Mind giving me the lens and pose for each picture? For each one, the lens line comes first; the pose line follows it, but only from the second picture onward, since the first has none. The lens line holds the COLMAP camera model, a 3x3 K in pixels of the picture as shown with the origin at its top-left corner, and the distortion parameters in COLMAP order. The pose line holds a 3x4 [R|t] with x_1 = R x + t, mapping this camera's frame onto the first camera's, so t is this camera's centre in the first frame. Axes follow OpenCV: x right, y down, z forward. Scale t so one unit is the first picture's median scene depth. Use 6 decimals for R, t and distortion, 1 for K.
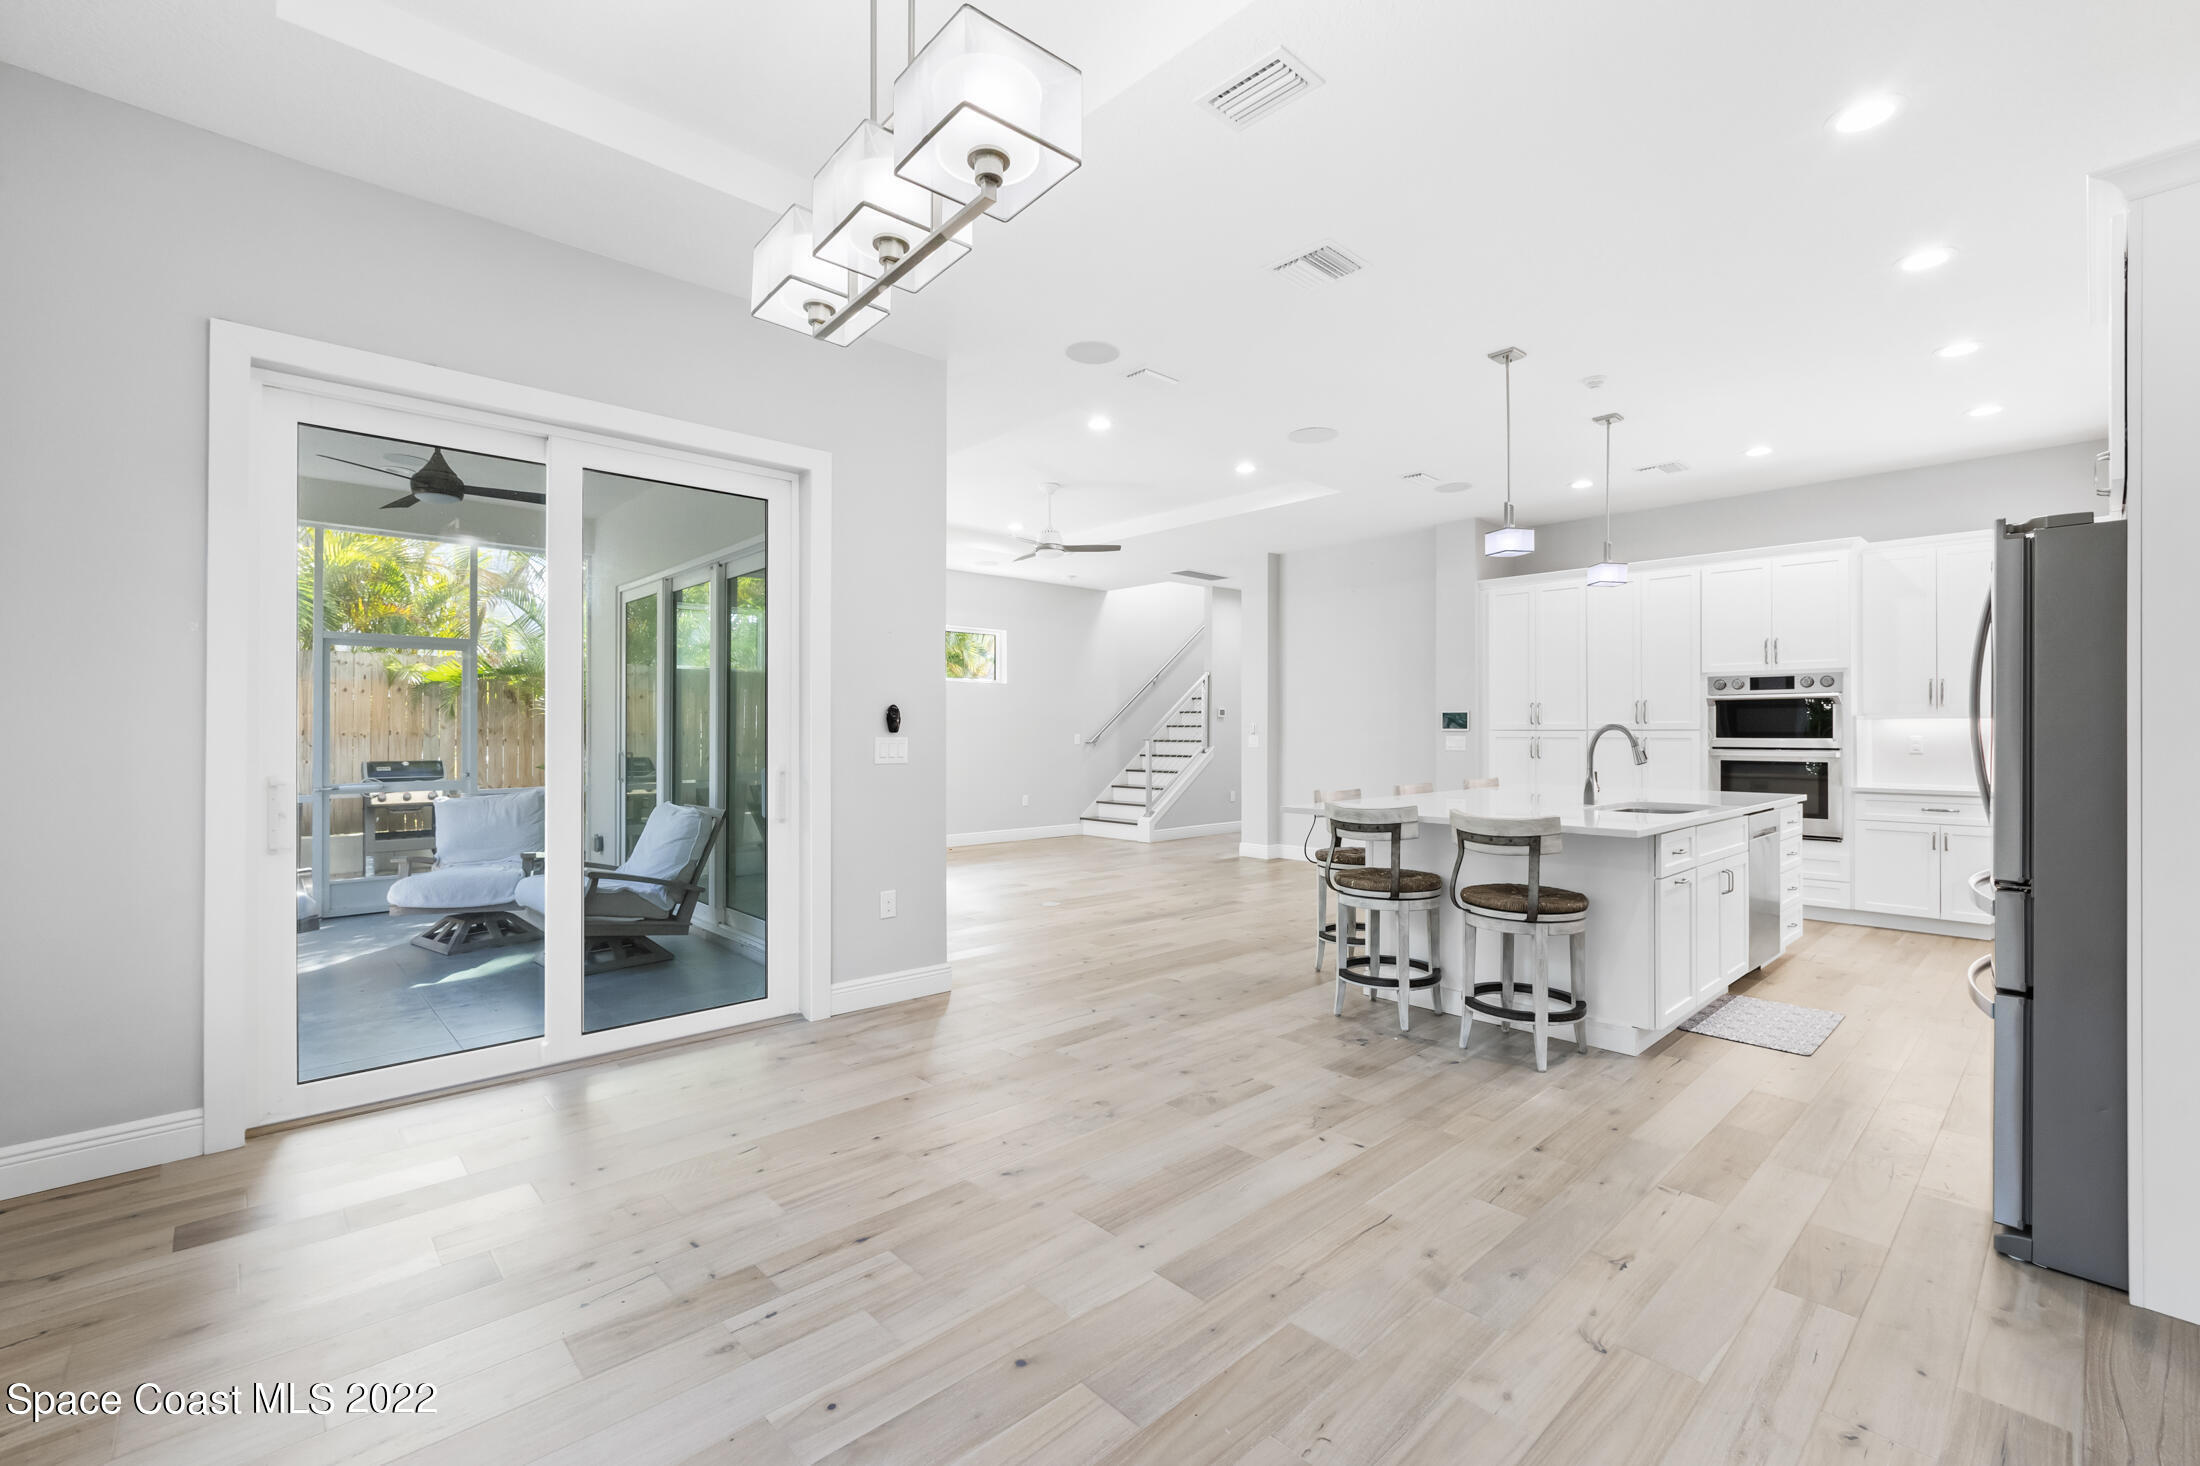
lens RADIAL K [[959.6, 0, 1100.0], [0, 959.6, 733.0], [0, 0, 1]] dist [-0.001043, -0.000370]
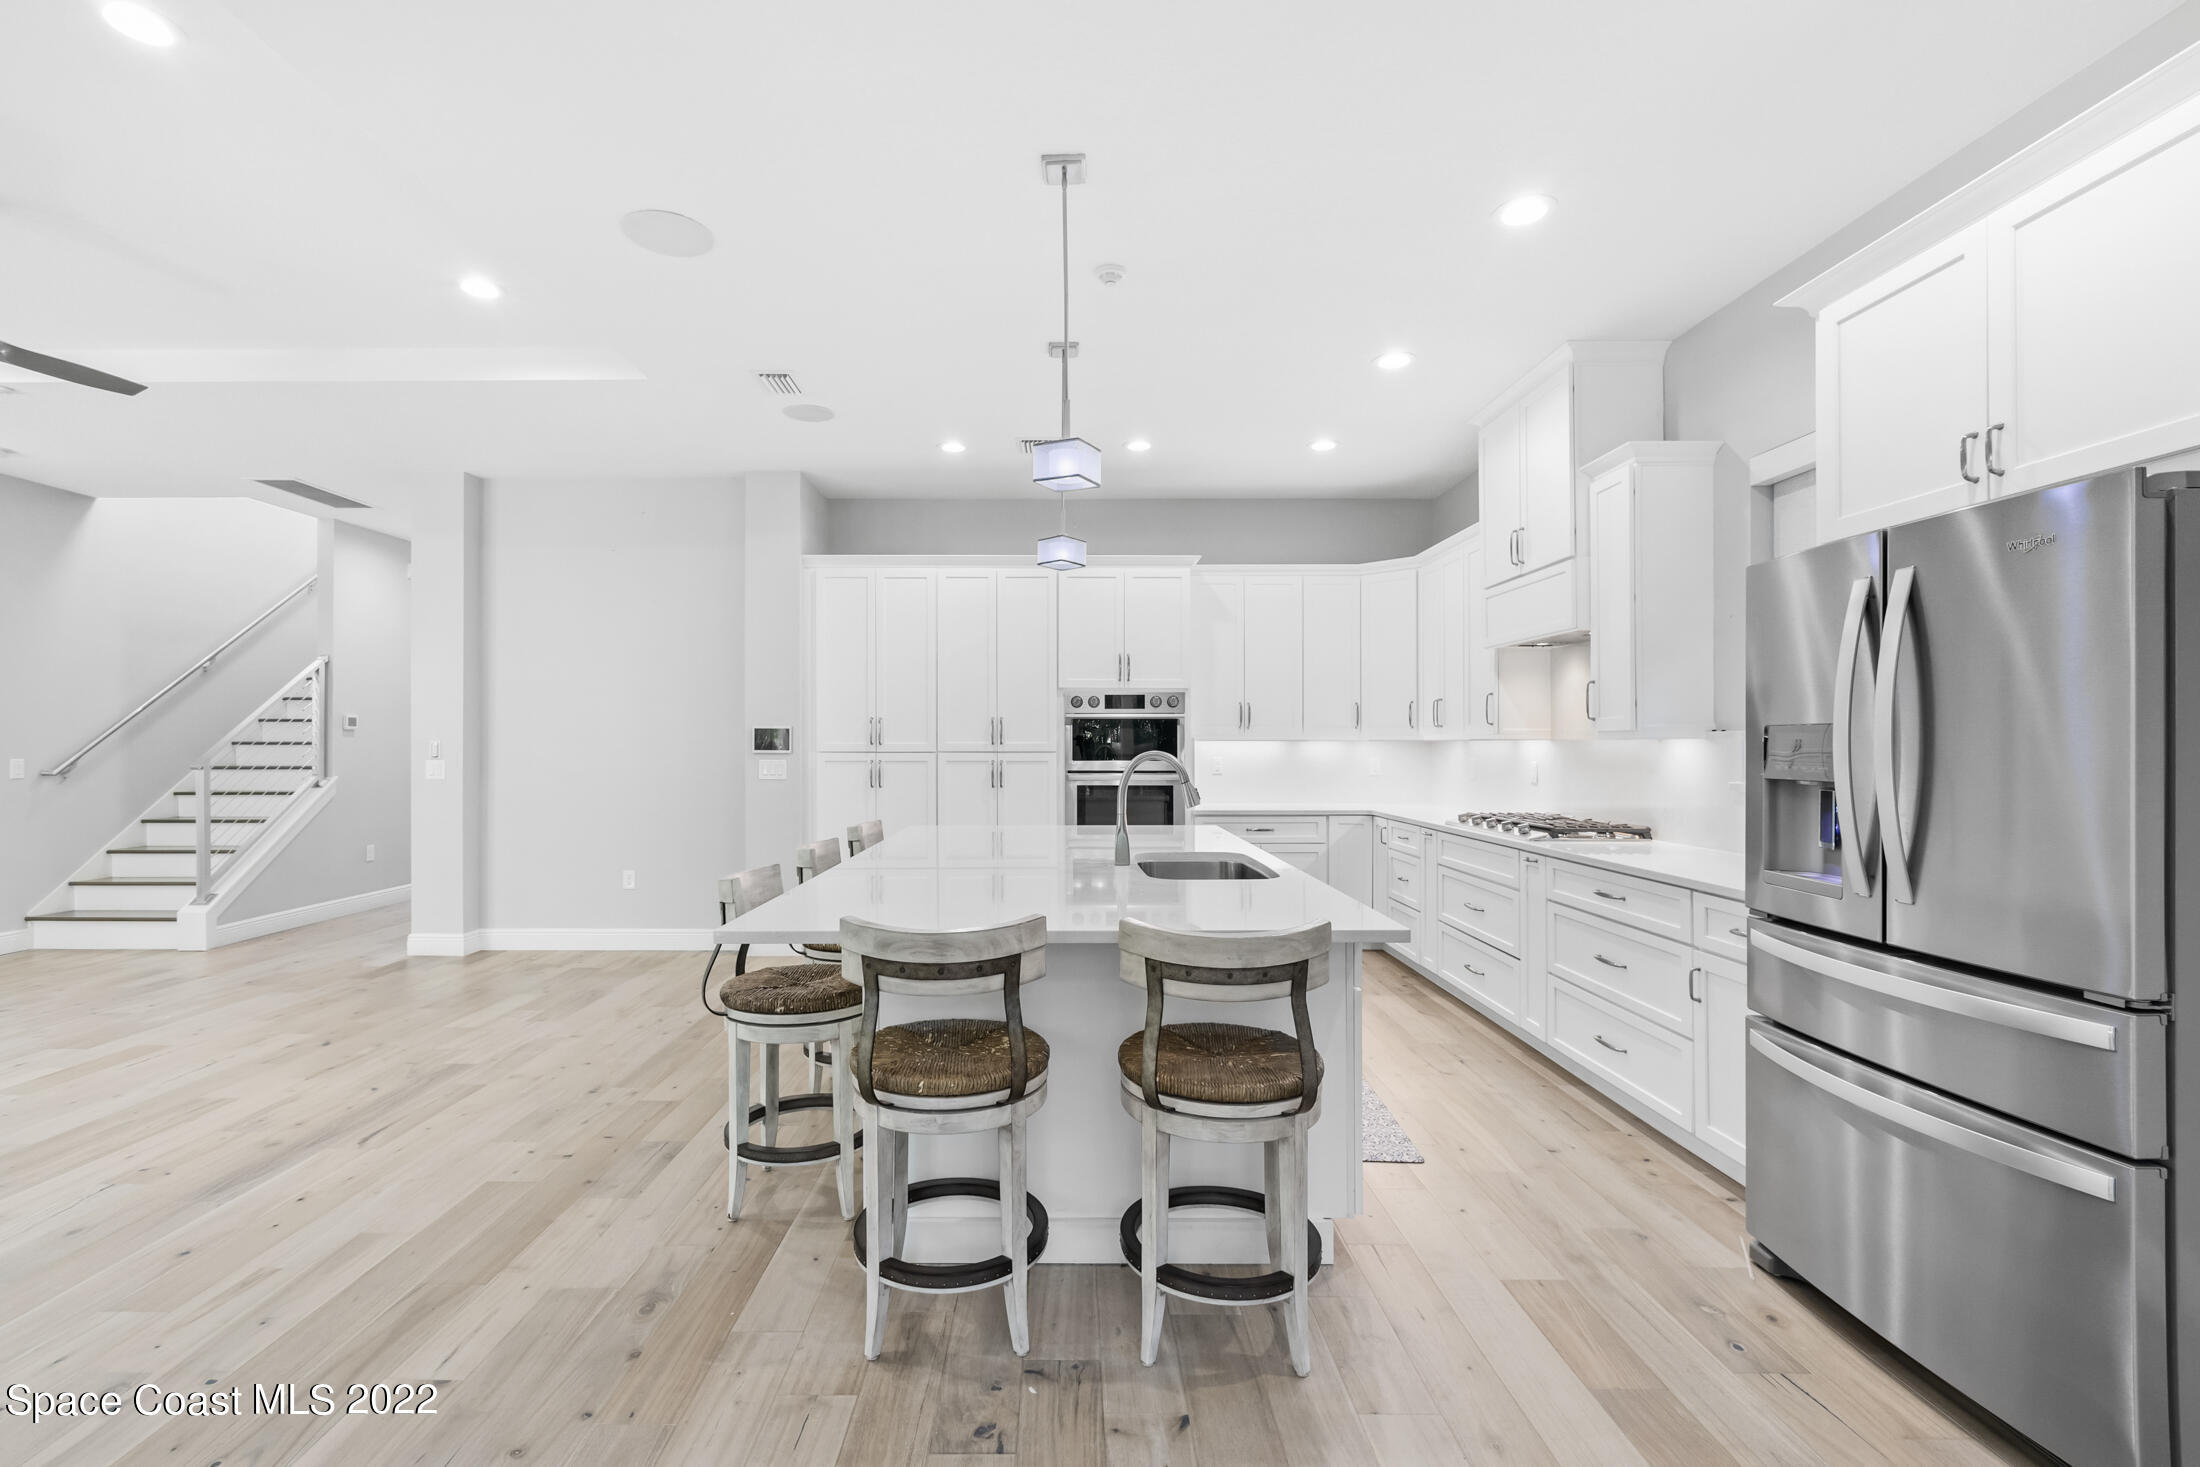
lens RADIAL K [[992.0, 0, 1088.2], [0, 992.0, 745.0], [0, 0, 1]] dist [-0.002841, -0.000016]
pose [[0.686242, -0.000483, 0.727373, -0.024776], [0.001341, 0.999999, -0.000601, -0.008902], [-0.727372, 0.001388, 0.686242, 0.340884]]
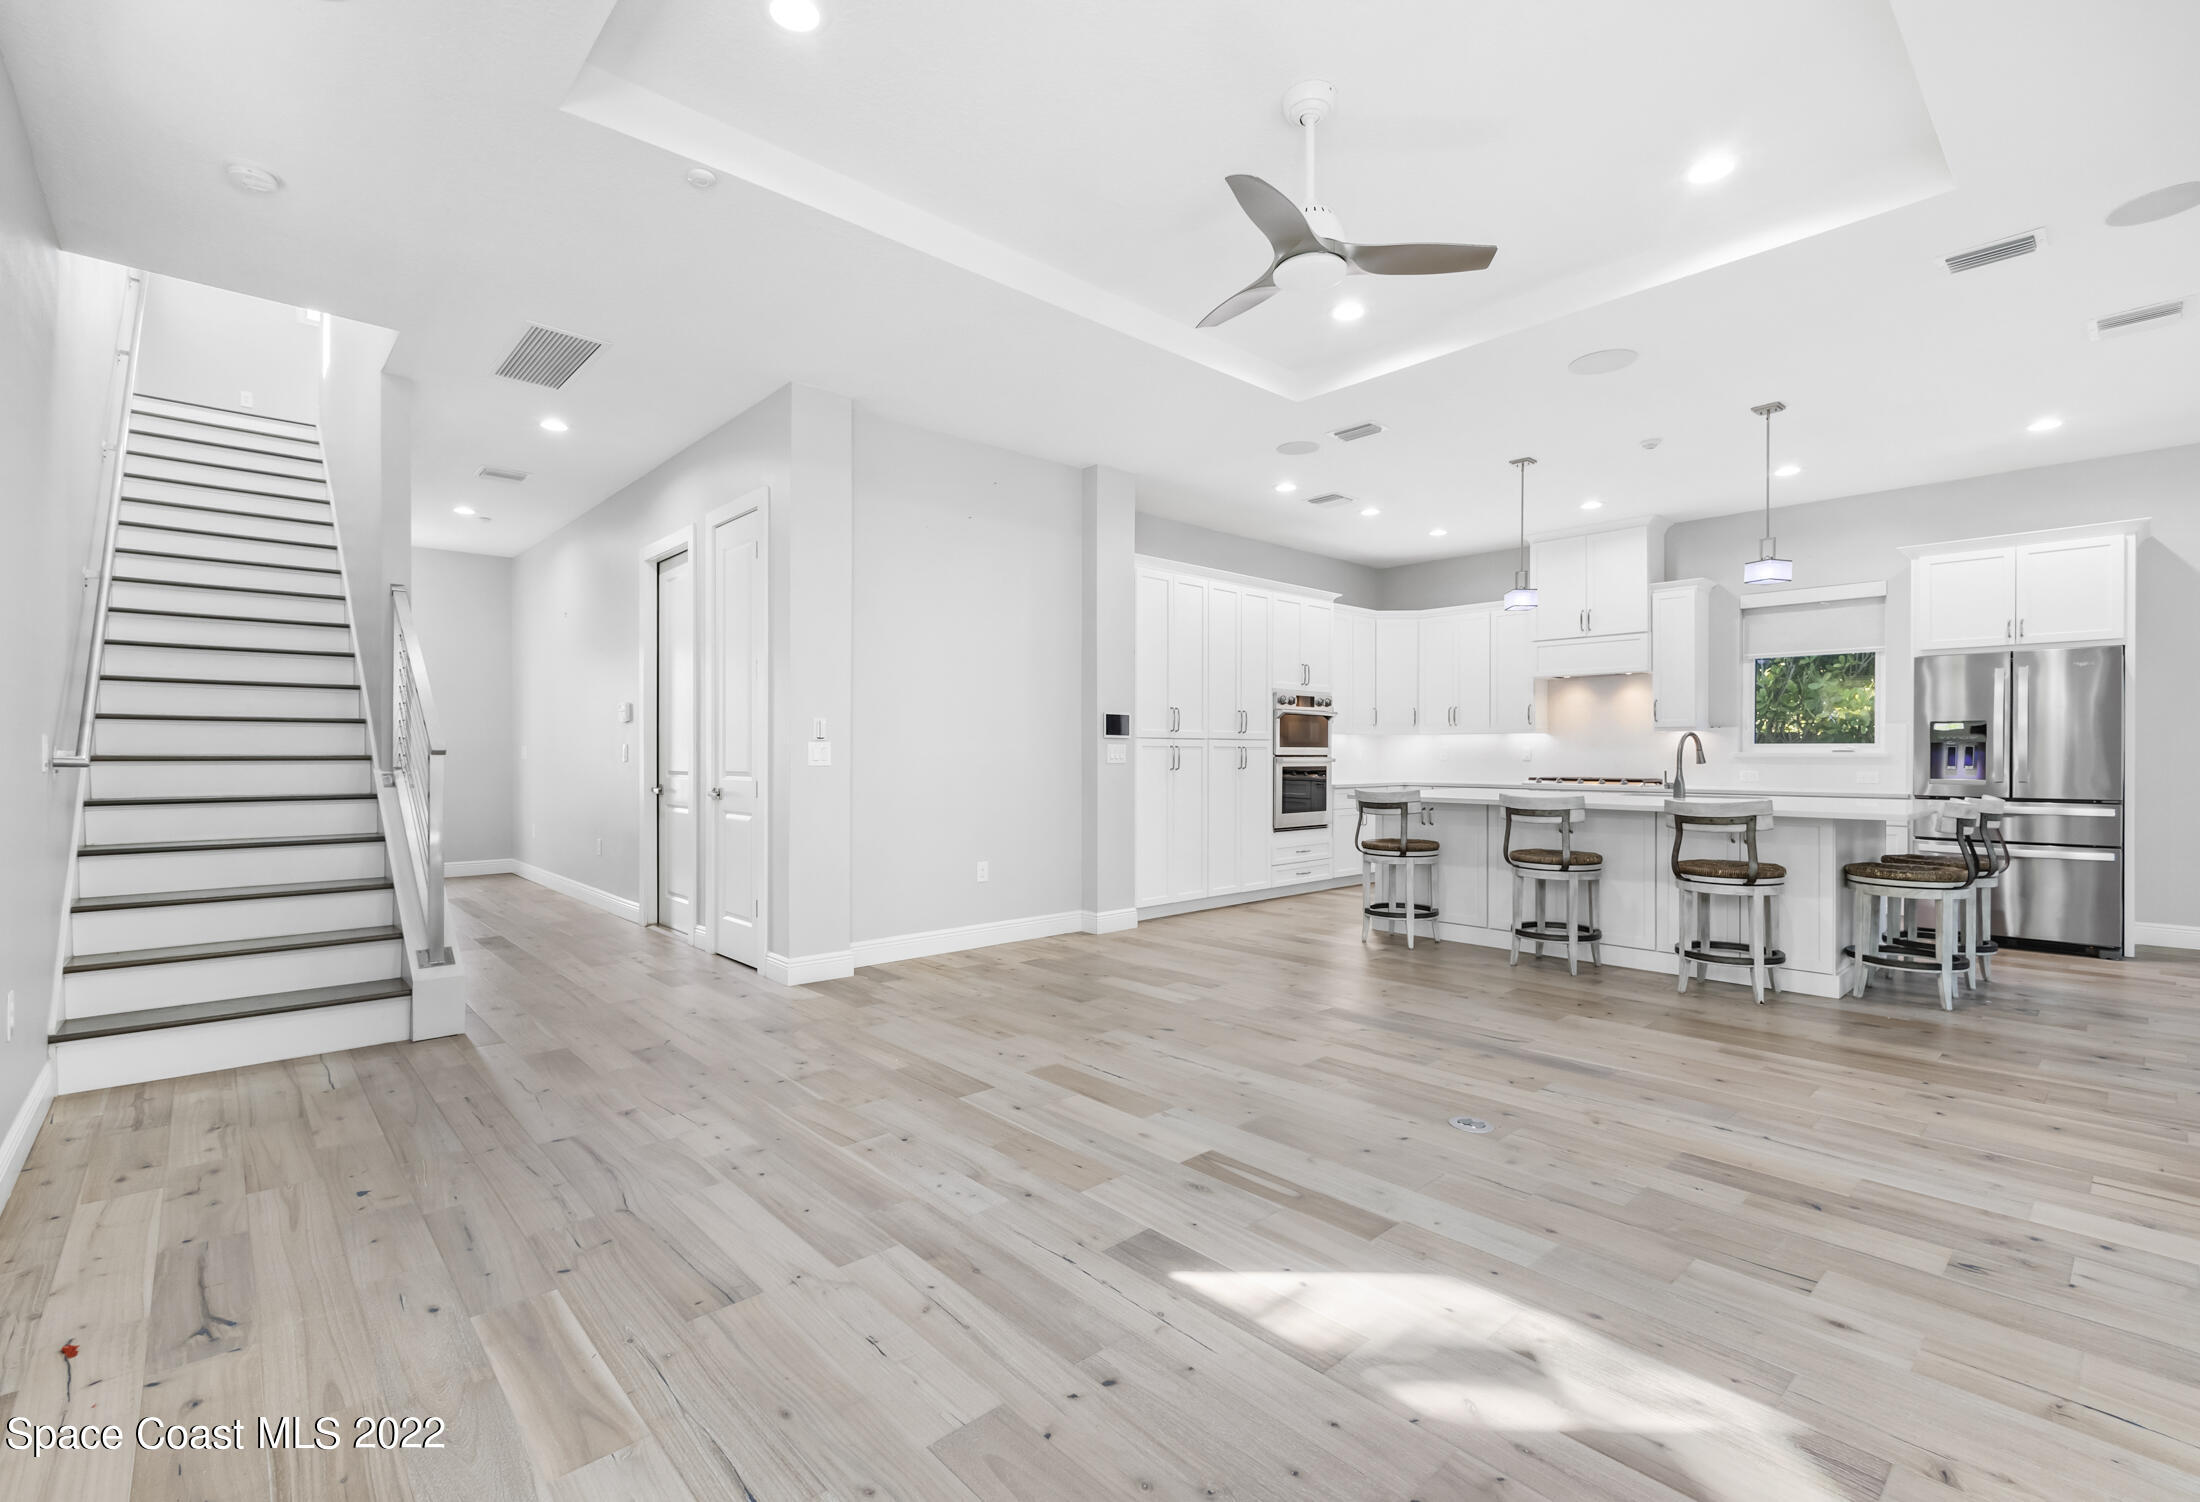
lens RADIAL K [[976.0, 0, 1098.9], [0, 976.0, 760.4], [0, 0, 1]] dist [-0.017296, 0.000183]
pose [[0.017297, -0.002343, 0.999848, -0.492175], [0.001943, 0.999995, 0.002310, 0.016679], [-0.999849, 0.001903, 0.017301, 1.161881]]
